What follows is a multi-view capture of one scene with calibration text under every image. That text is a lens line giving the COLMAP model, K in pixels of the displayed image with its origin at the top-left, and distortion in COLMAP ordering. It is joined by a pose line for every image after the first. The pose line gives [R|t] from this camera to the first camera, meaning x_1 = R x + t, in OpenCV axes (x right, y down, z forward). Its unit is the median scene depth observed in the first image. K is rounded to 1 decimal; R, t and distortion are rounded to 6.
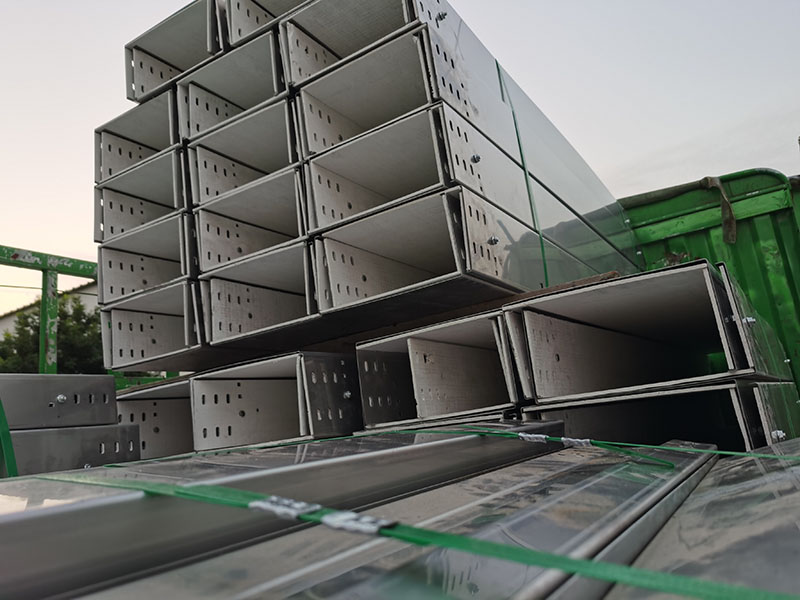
lens RADIAL K [[609.6, 0, 400.0], [0, 609.6, 300.0], [0, 0, 1]] dist [0.046629, -0.067092]
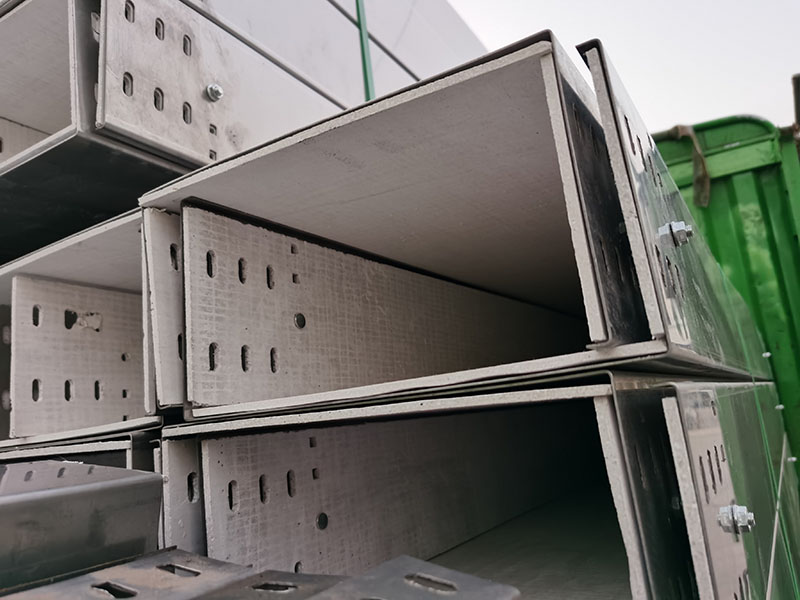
lens RADIAL K [[609.6, 0, 400.0], [0, 609.6, 300.0], [0, 0, 1]] dist [0.046629, -0.067092]
pose [[0.999359, 0.028469, 0.021691, 0.139136], [-0.028837, 0.999442, 0.016835, 0.028857], [-0.021199, -0.017450, 0.999623, 0.220210]]
